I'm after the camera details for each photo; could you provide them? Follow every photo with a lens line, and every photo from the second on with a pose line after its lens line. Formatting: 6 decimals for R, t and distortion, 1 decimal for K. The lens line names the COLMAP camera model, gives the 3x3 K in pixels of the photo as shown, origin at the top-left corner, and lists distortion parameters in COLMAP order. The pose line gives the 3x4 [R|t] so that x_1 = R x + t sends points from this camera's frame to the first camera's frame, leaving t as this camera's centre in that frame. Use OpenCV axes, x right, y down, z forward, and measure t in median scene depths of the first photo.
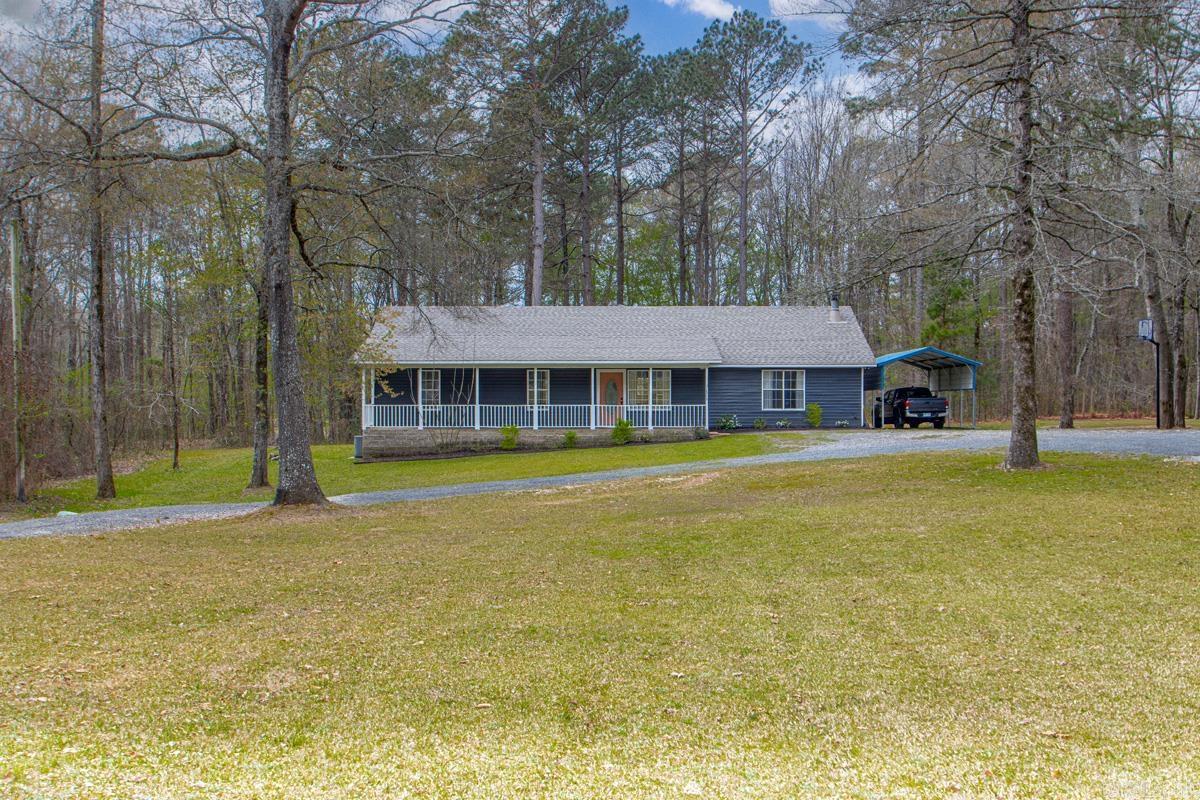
lens RADIAL K [[1184.3, 0, 600.7], [0, 1184.3, 384.1], [0, 0, 1]] dist [-0.062449, -0.013546]
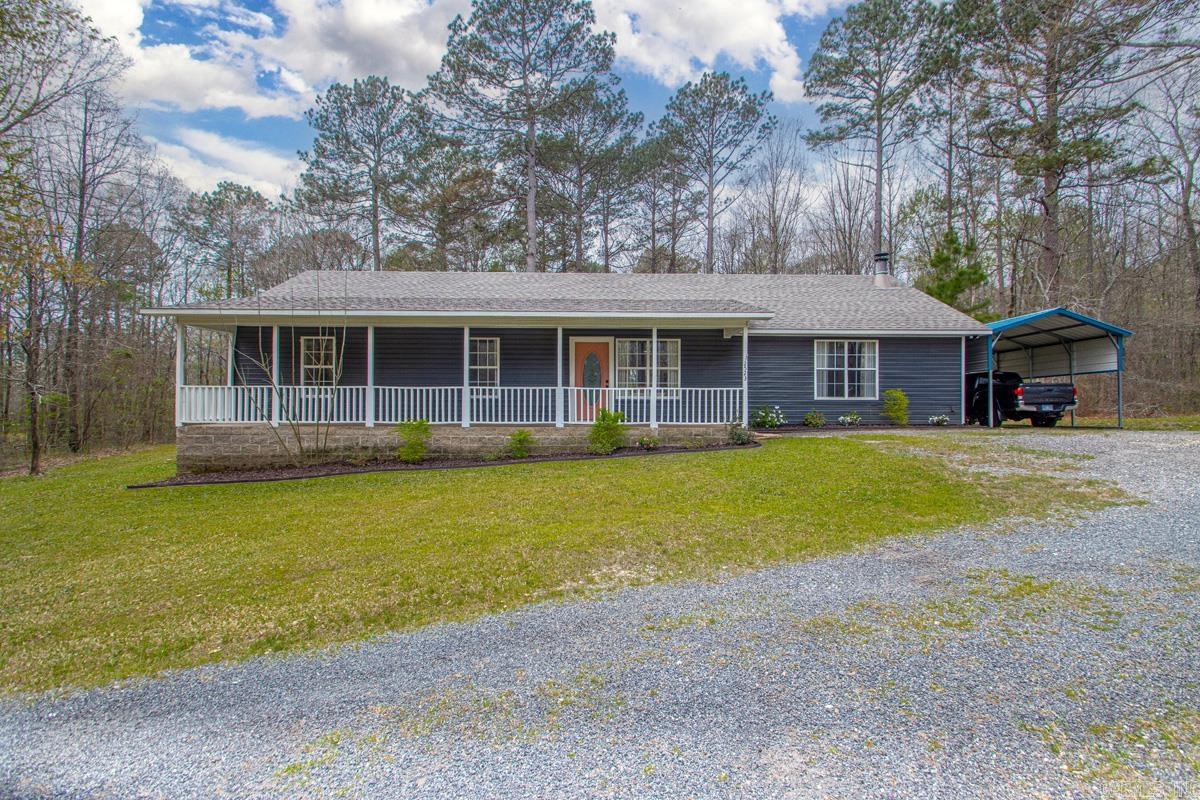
lens RADIAL K [[564.8, 0, 606.3], [0, 564.8, 389.0], [0, 0, 1]] dist [0.000118, -0.011150]
pose [[0.999881, 0.004753, 0.014669, 0.013143], [-0.004432, 0.999751, -0.021874, 0.024746], [-0.014769, 0.021806, 0.999653, 0.707056]]
